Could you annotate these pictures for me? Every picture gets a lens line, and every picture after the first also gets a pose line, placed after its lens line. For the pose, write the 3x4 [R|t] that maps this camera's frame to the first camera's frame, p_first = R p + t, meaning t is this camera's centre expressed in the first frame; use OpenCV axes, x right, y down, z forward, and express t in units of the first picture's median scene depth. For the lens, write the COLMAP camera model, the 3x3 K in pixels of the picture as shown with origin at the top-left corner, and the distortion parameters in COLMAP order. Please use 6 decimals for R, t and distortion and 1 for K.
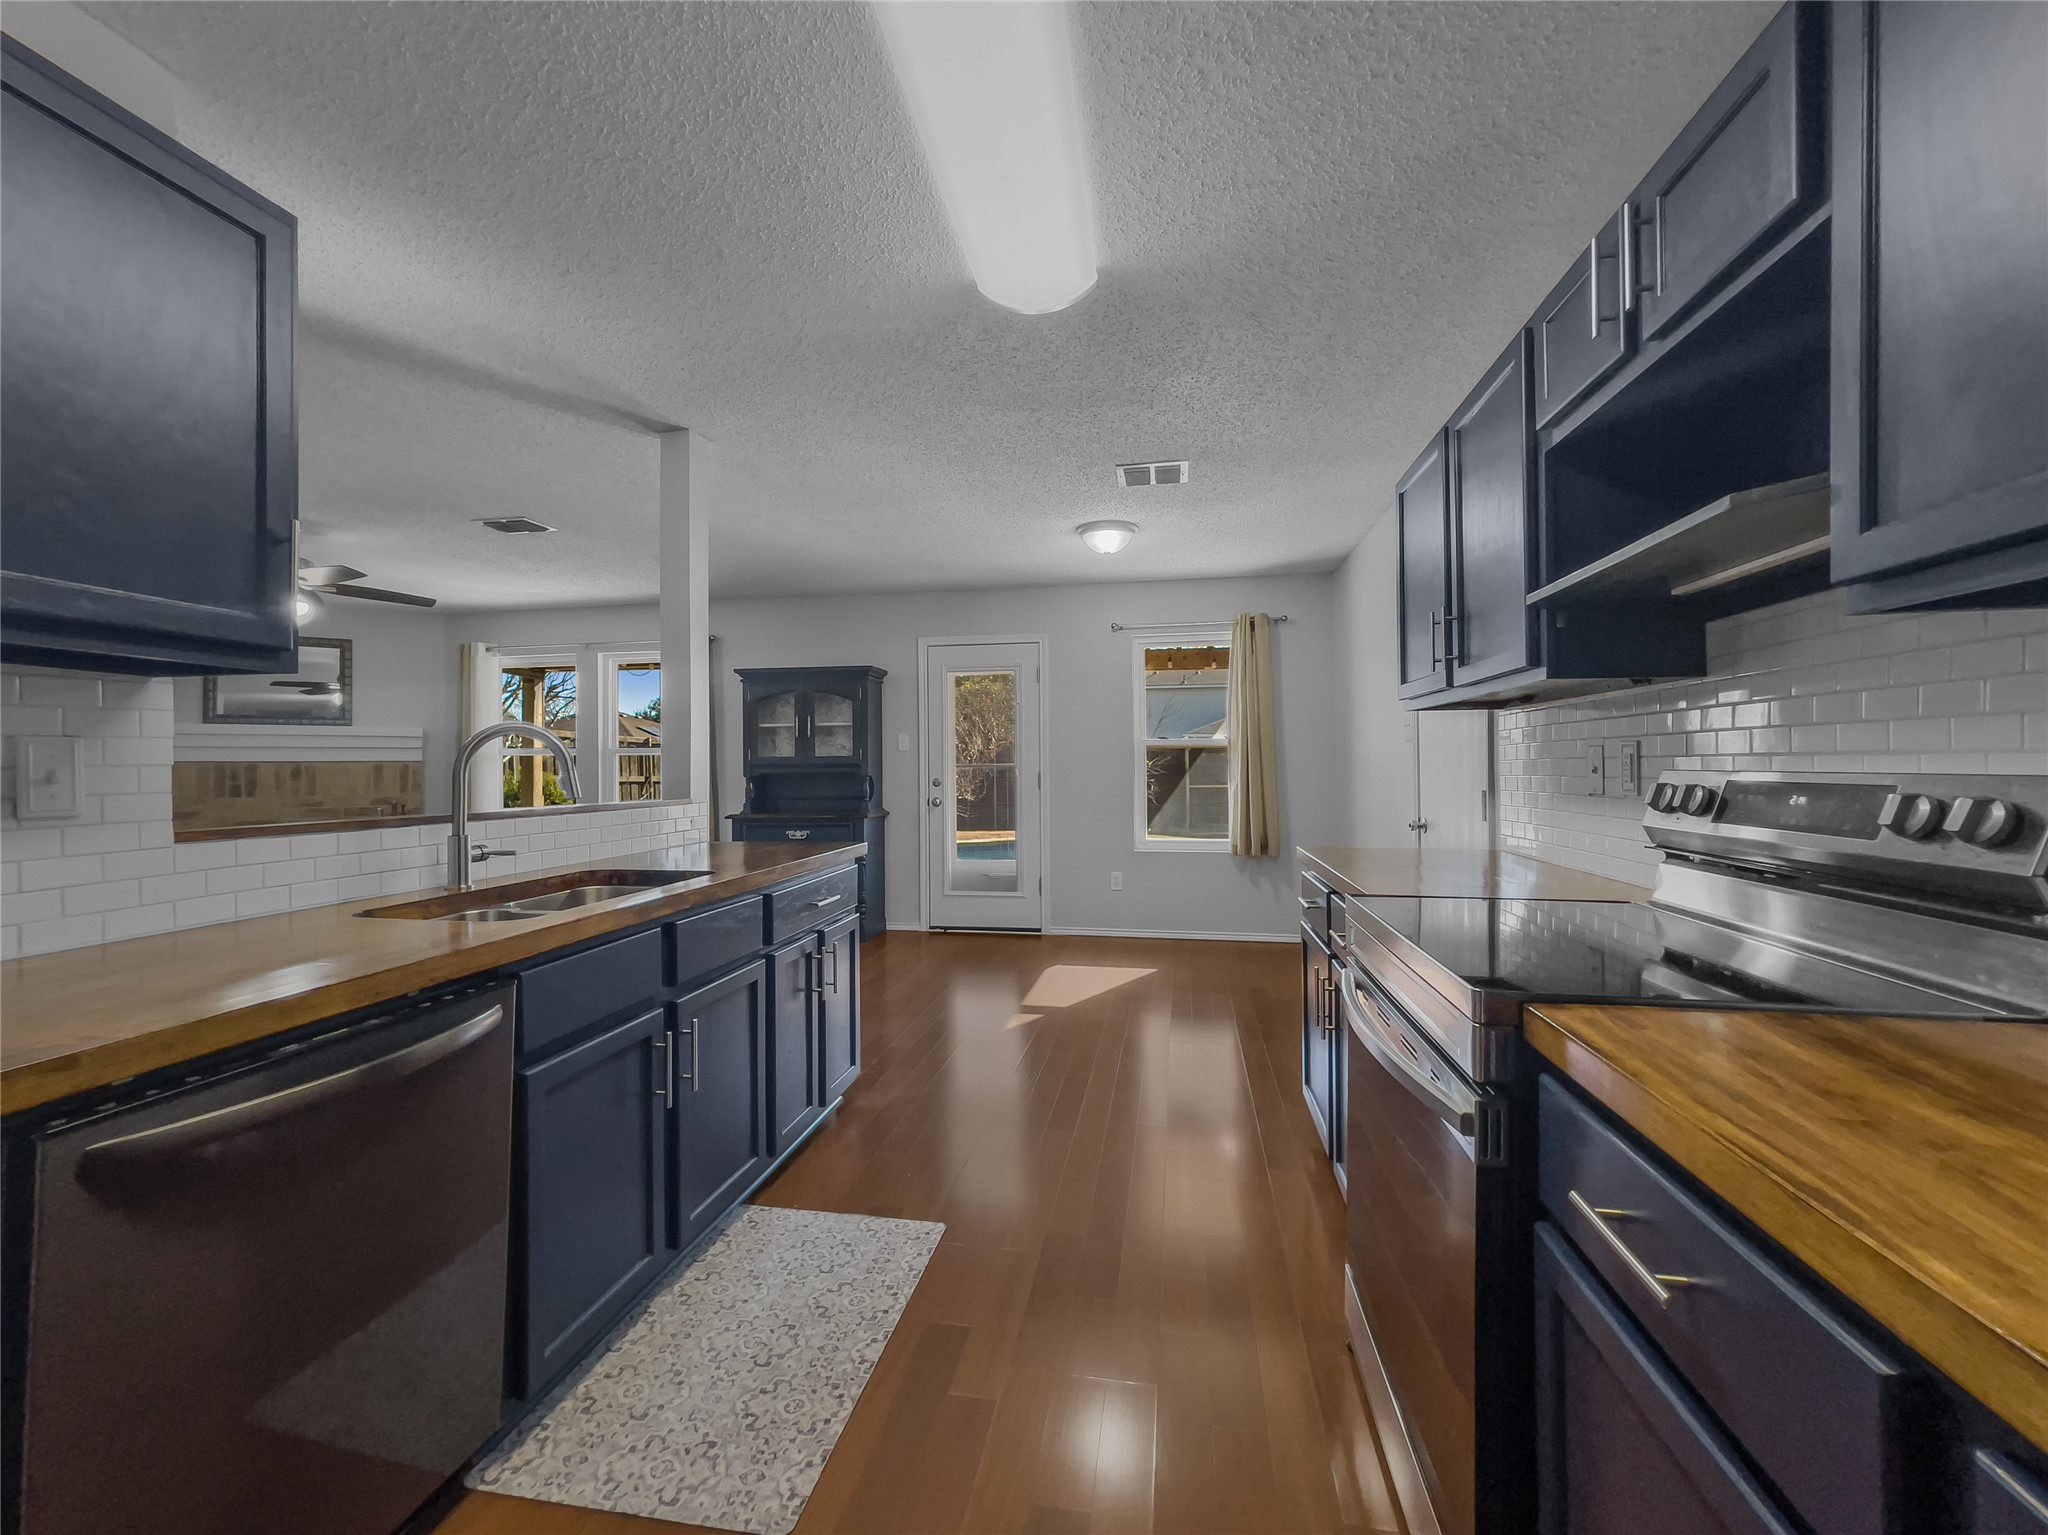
lens RADIAL K [[818.9, 0, 1024.0], [0, 818.9, 767.5], [0, 0, 1]] dist [0.000364, 0.000164]
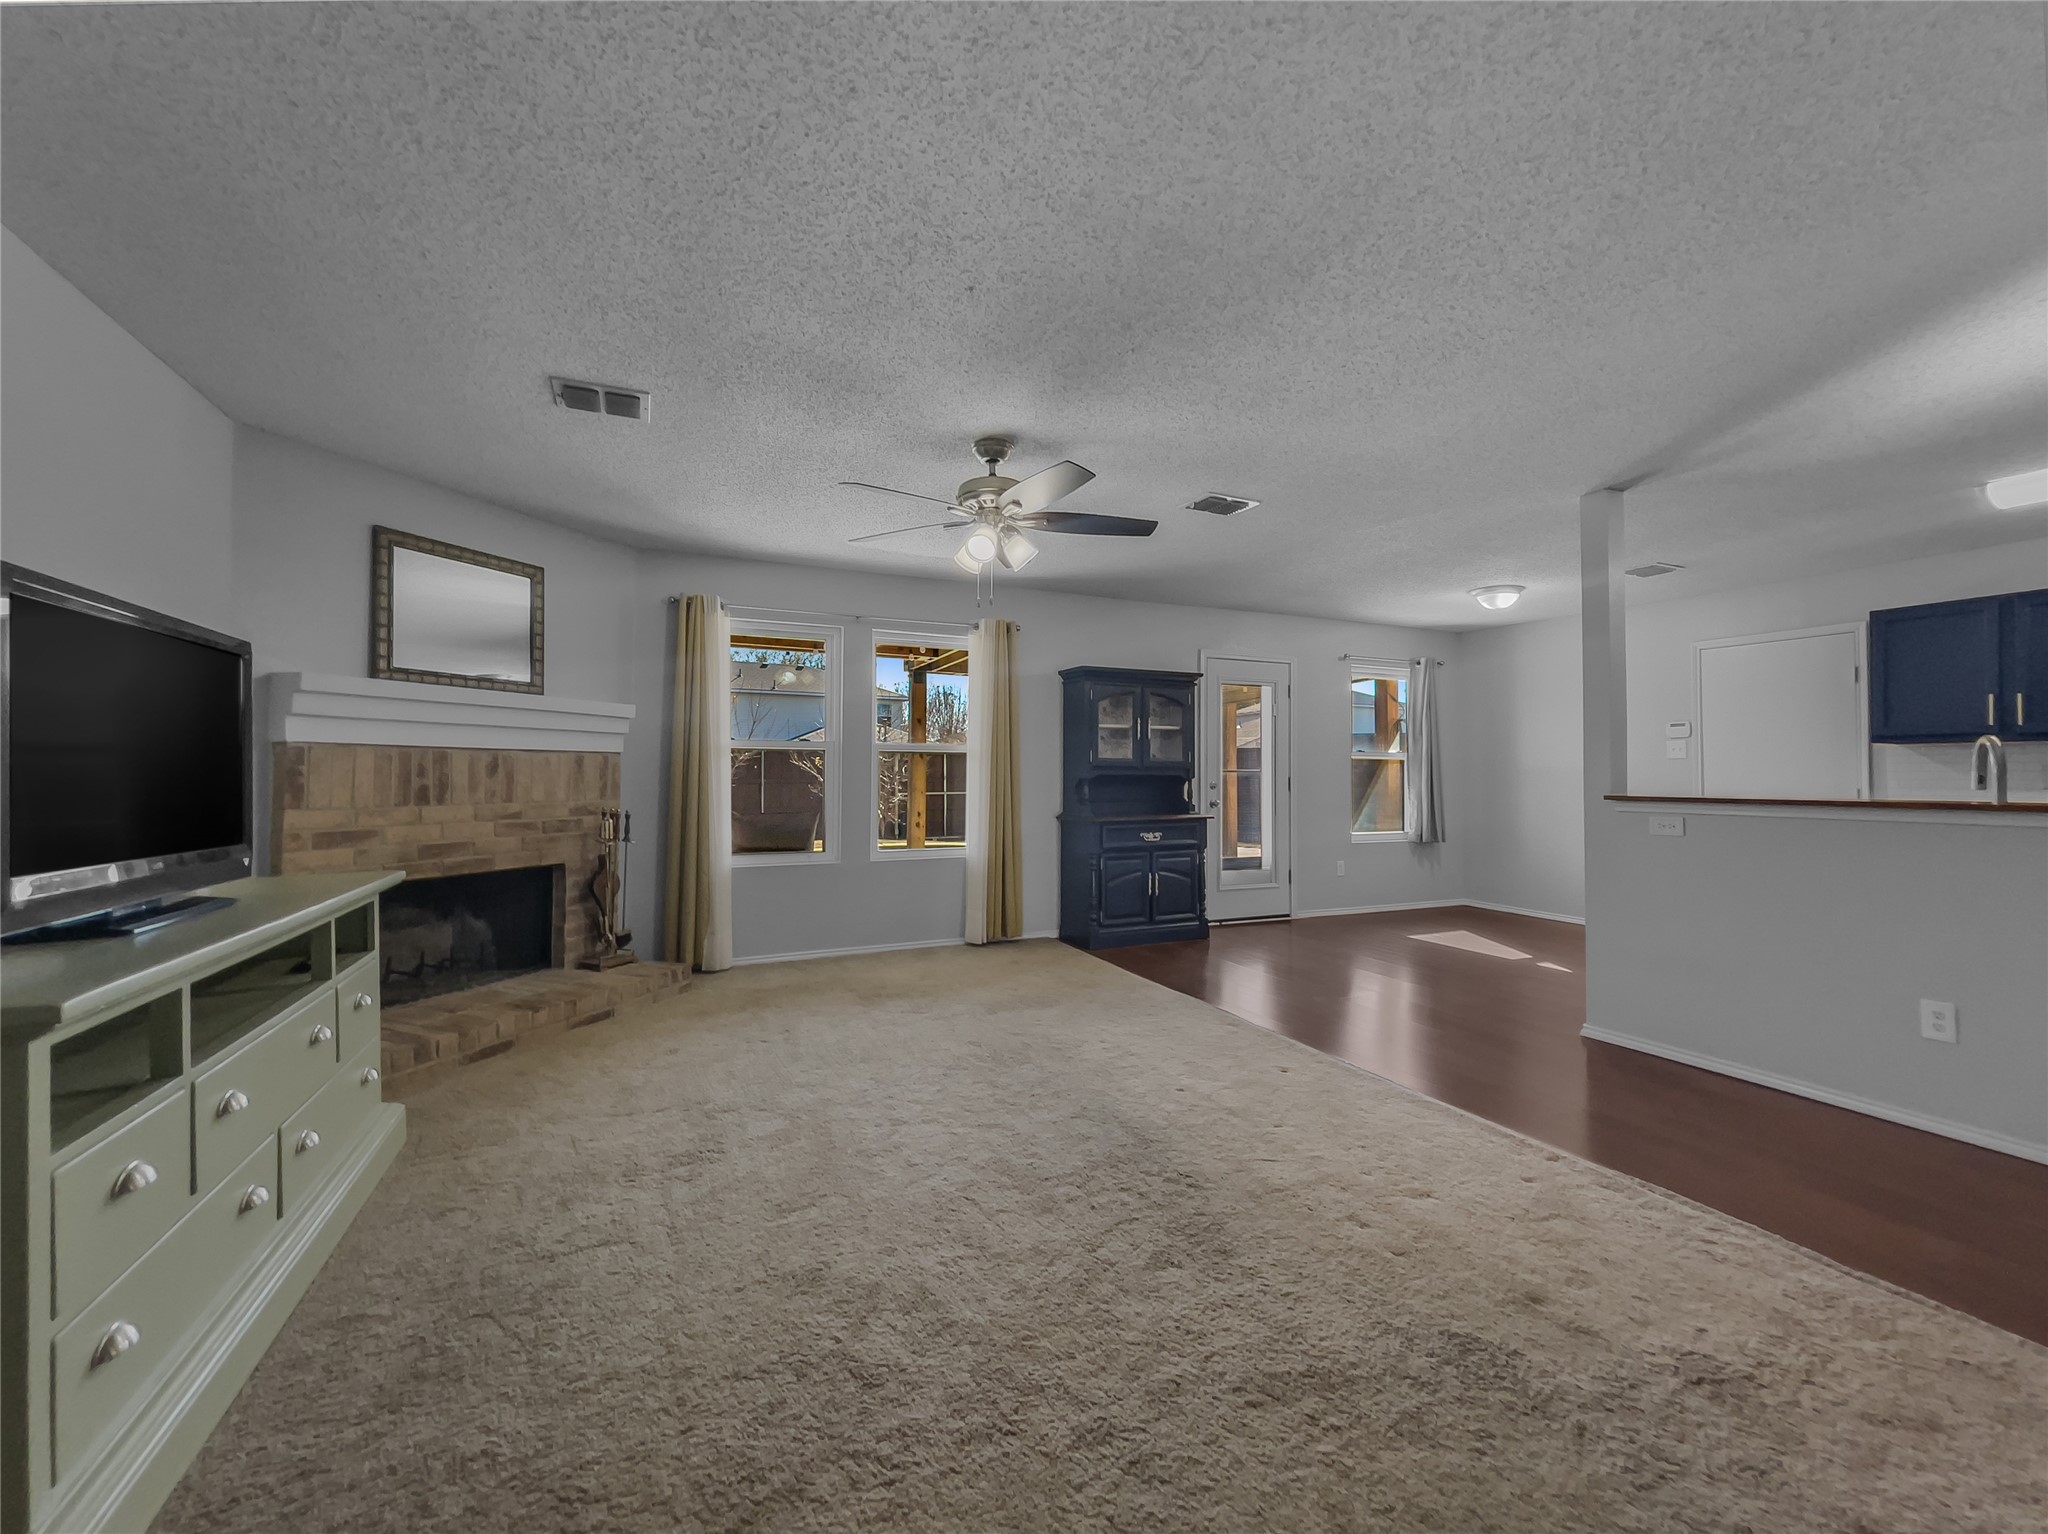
lens RADIAL K [[842.7, 0, 1024.0], [0, 842.7, 767.0], [0, 0, 1]] dist [-0.000766, 0.006572]
pose [[0.827650, 0.015634, 0.561026, -0.948955], [-0.009884, 0.999863, -0.013281, 0.011820], [-0.561157, 0.005446, 0.827692, 0.235685]]
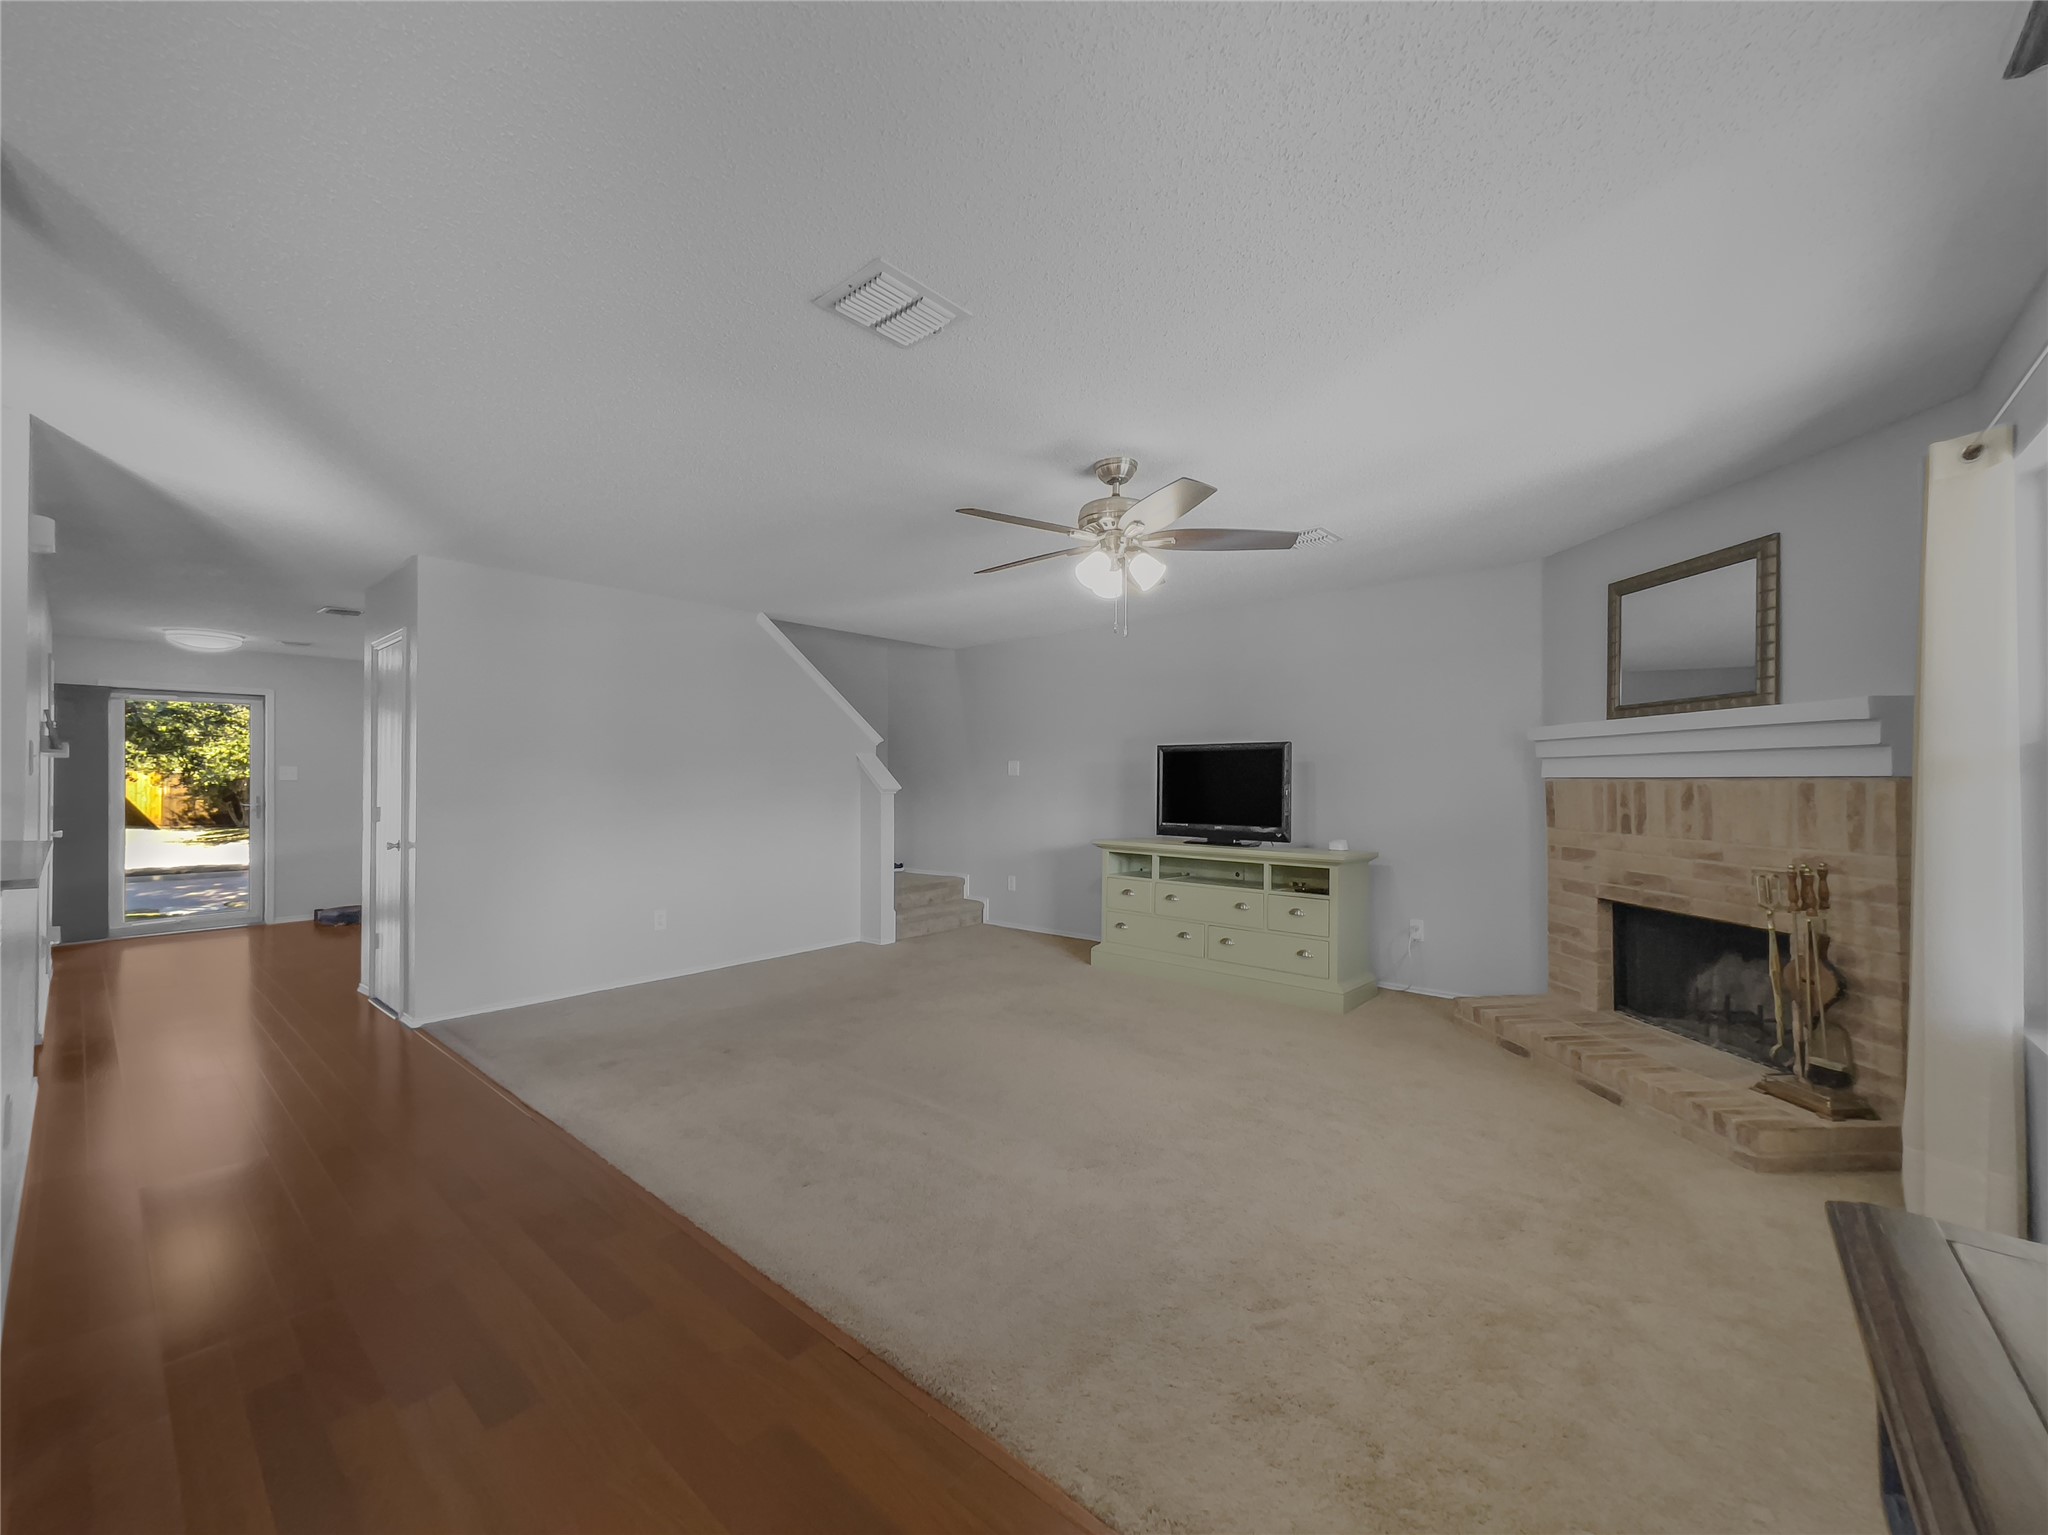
lens RADIAL K [[842.7, 0, 1024.0], [0, 842.7, 767.5], [0, 0, 1]] dist [-0.000766, 0.006572]
pose [[-0.522871, 0.000877, -0.852412, -0.157638], [0.011115, 0.999921, -0.005788, -0.016438], [0.852340, -0.012501, -0.522839, 0.948473]]
